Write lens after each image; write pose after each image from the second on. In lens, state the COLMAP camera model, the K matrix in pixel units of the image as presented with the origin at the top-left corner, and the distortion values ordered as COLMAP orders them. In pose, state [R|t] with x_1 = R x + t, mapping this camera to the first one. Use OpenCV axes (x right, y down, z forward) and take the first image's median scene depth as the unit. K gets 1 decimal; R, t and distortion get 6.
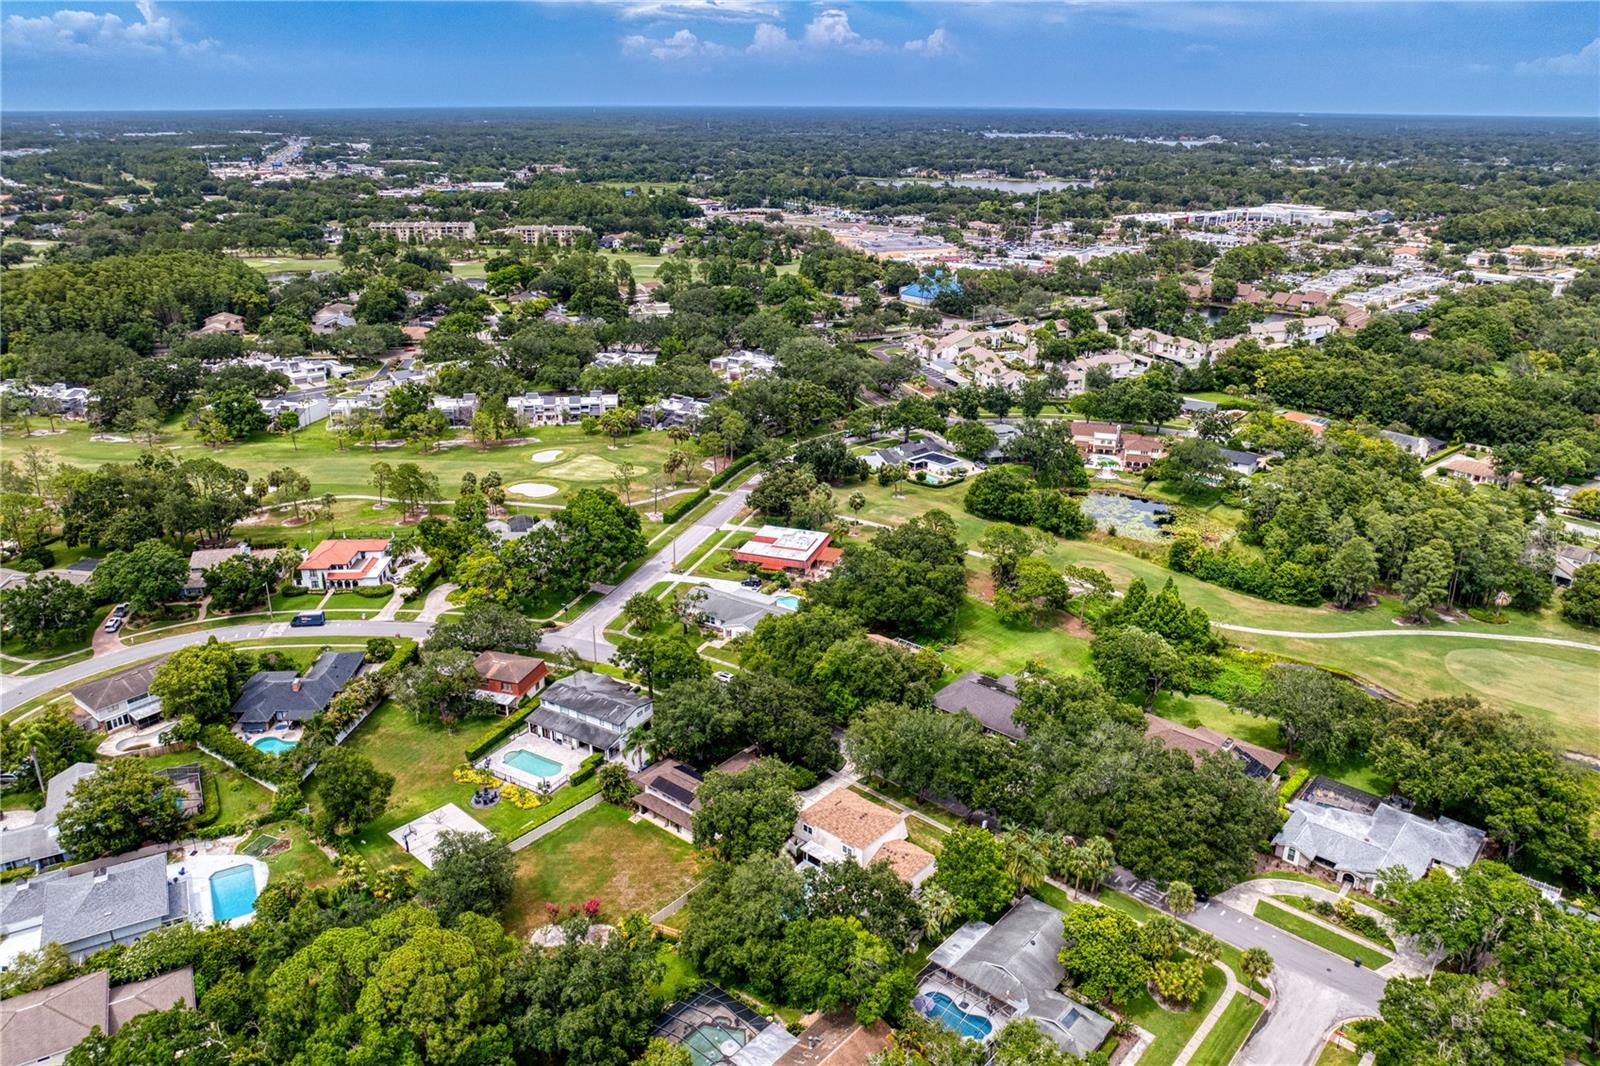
lens RADIAL K [[1119.1, 0, 805.9], [0, 1119.1, 534.7], [0, 0, 1]] dist [-0.043718, 0.013341]
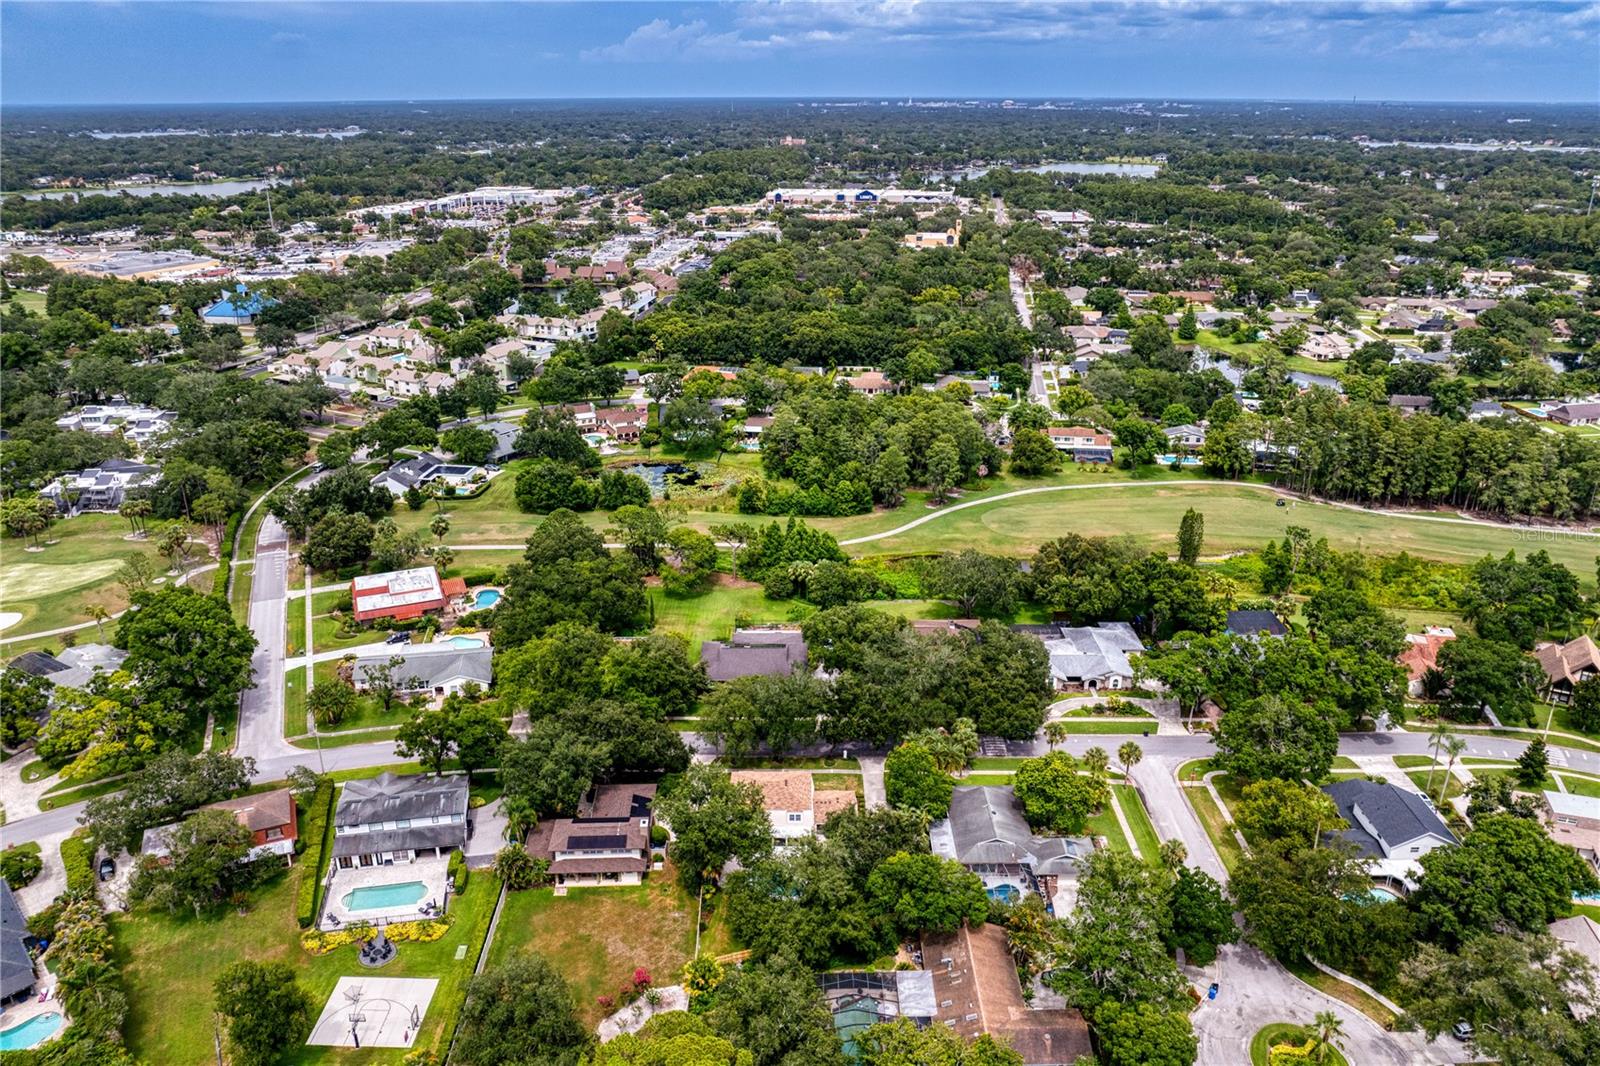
lens RADIAL K [[1119.1, 0, 806.2], [0, 1119.1, 523.3], [0, 0, 1]] dist [-0.043718, 0.013341]
pose [[0.748200, -0.242478, 0.617577, -0.357772], [0.242772, 0.966327, 0.085287, -0.045112], [-0.617461, 0.086119, 0.781873, 0.108950]]
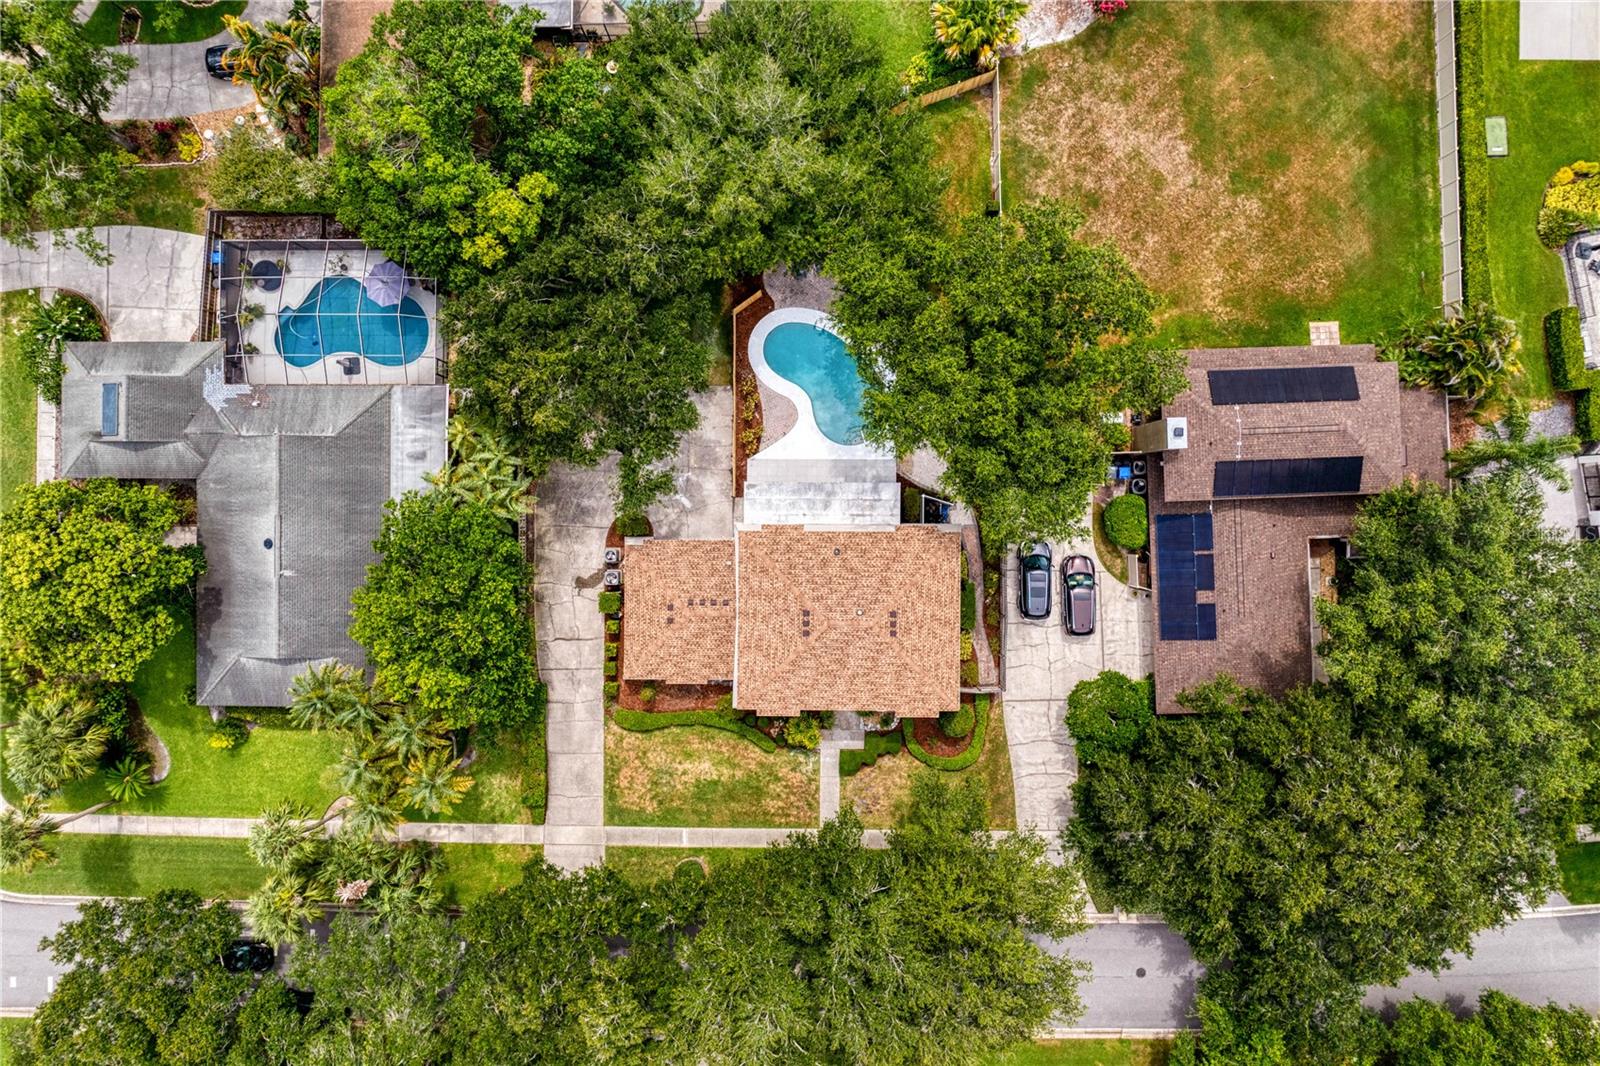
lens RADIAL K [[1119.1, 0, 803.0], [0, 1119.1, 530.0], [0, 0, 1]] dist [-0.043718, 0.013341]
pose [[-0.755380, 0.655287, 0.000155, 0.022052], [-0.232429, -0.268153, 0.934917, -0.061825], [0.612681, 0.706181, 0.354866, 0.585281]]
